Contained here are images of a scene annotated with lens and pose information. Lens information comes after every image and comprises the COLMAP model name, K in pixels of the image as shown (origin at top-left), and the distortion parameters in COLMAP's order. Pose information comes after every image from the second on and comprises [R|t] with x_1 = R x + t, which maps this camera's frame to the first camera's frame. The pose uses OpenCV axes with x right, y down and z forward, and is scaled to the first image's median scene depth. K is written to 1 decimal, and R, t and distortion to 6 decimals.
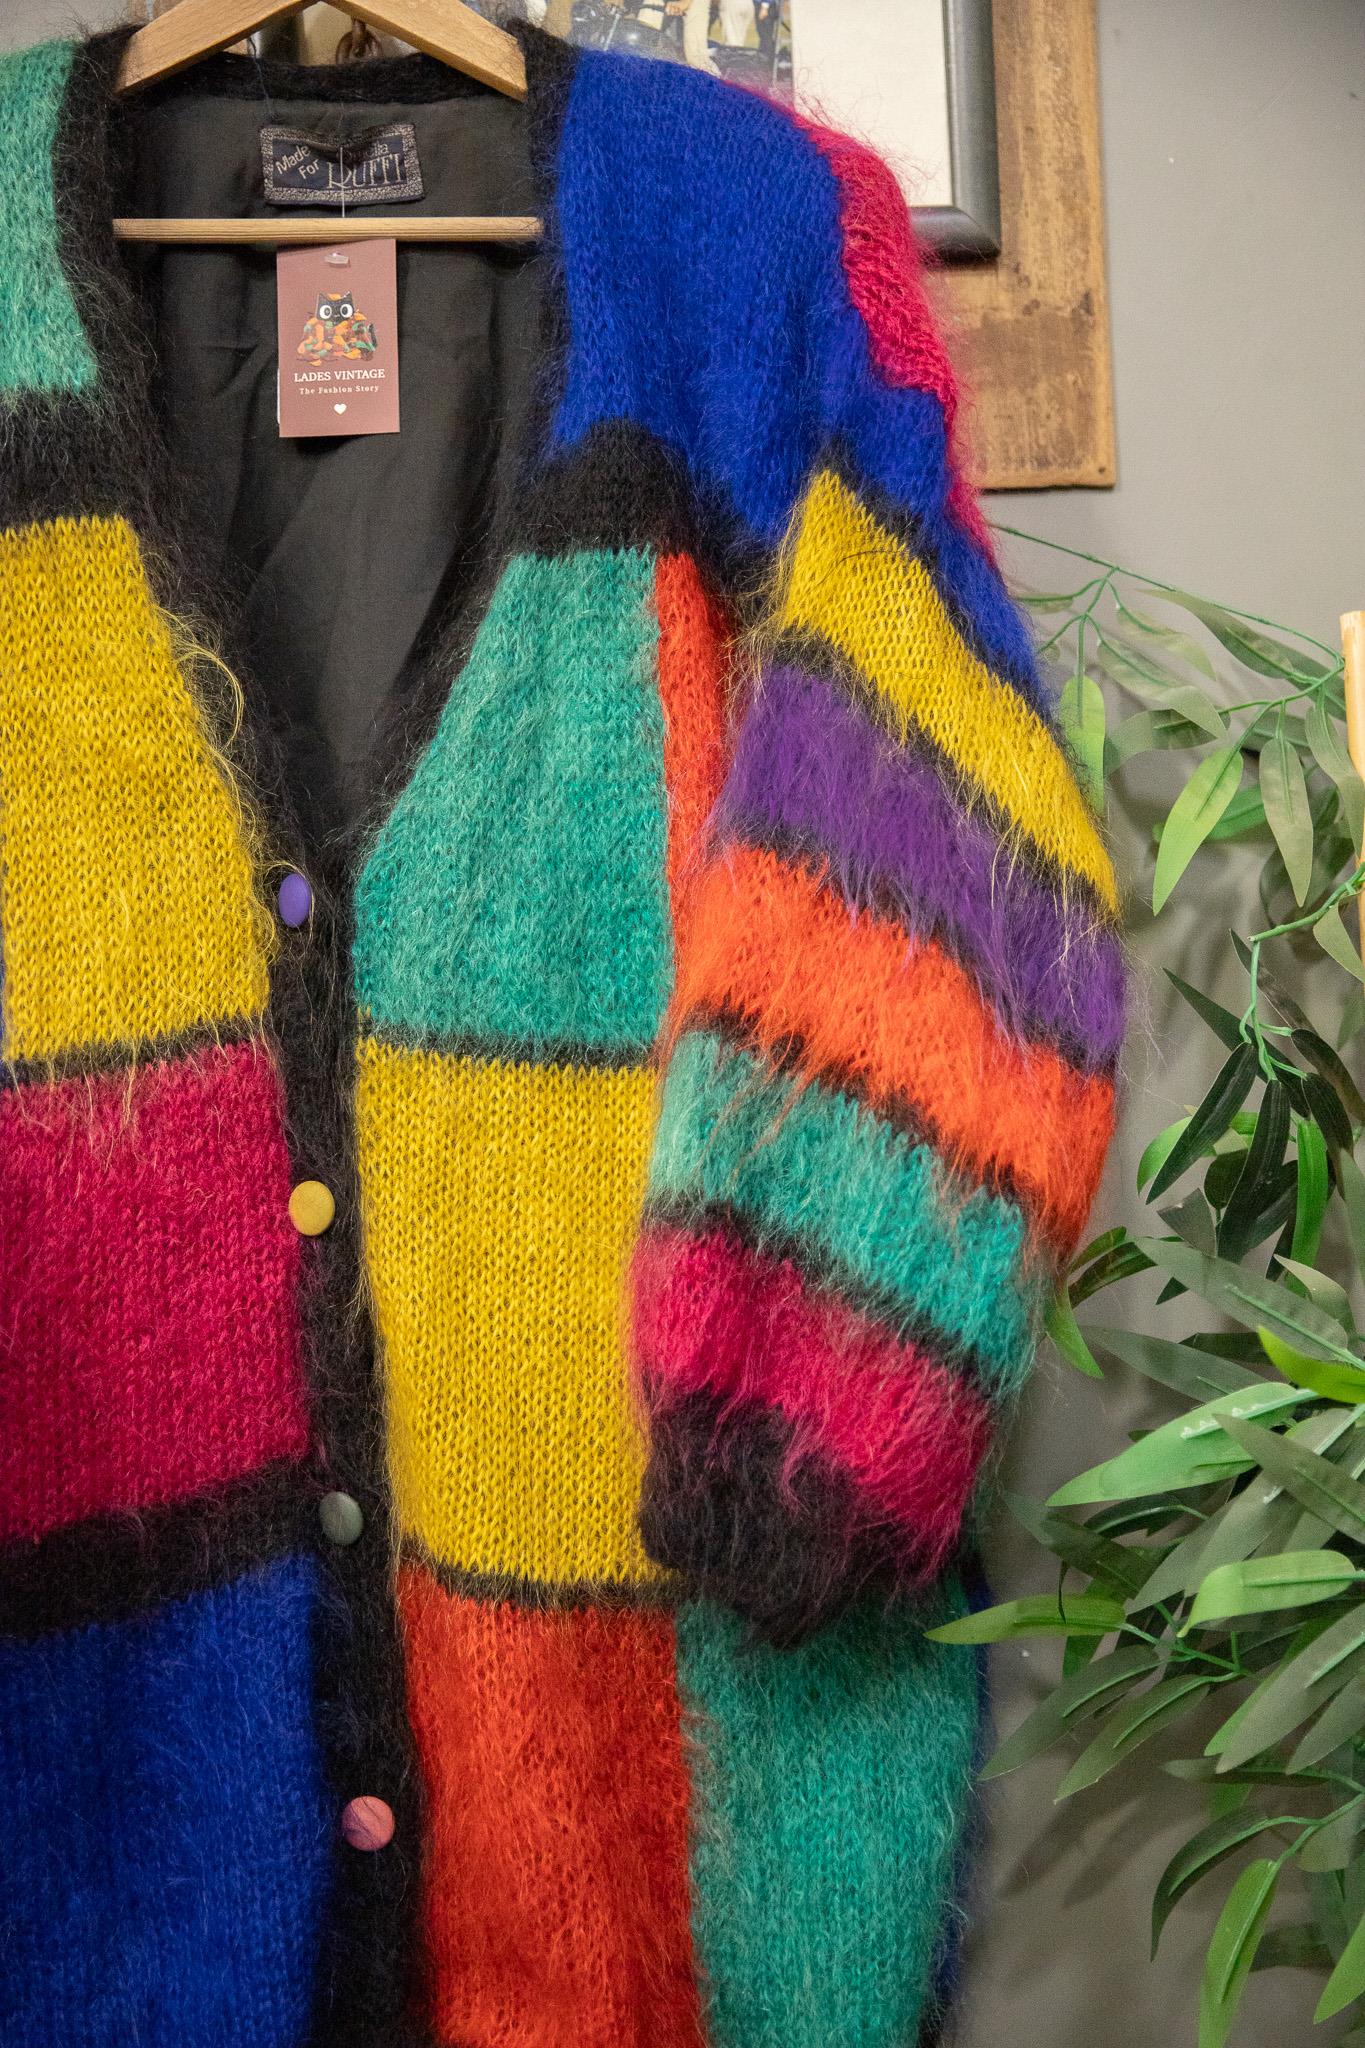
lens RADIAL K [[2544.9, 0, 682.5], [0, 2544.9, 1024.0], [0, 0, 1]] dist [0.015080, 0.122407]
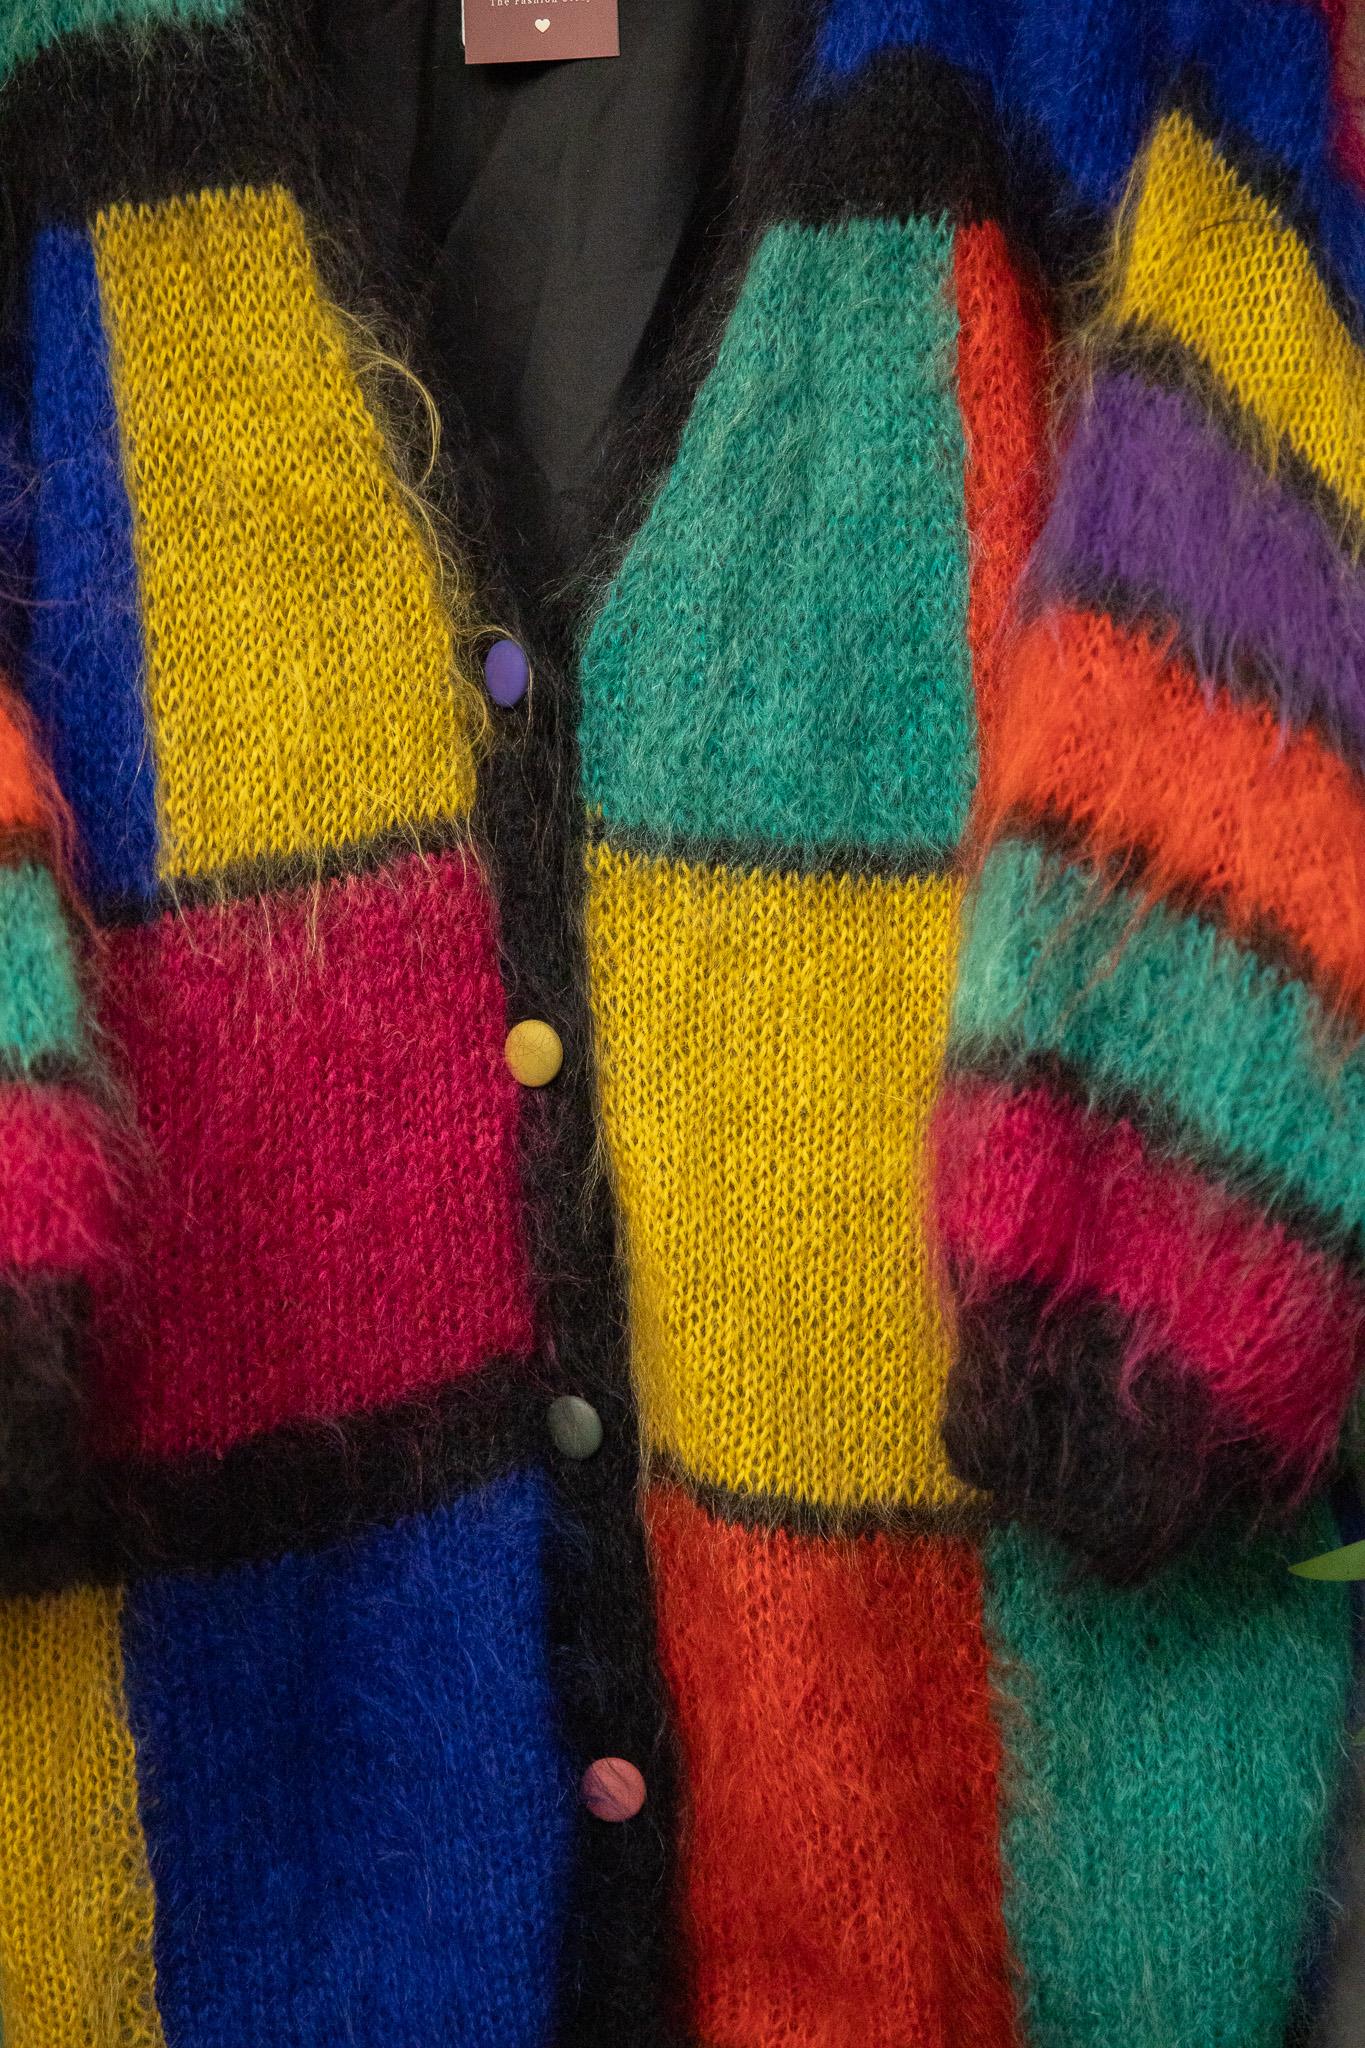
lens RADIAL K [[3746.1, 0, 682.5], [0, 3746.1, 1024.0], [0, 0, 1]] dist [0.149377, 0.122514]
pose [[0.999210, -0.004623, -0.039470, -0.050775], [0.008550, 0.994958, 0.099925, -0.056971], [0.038809, -0.100184, 0.994212, -0.193413]]
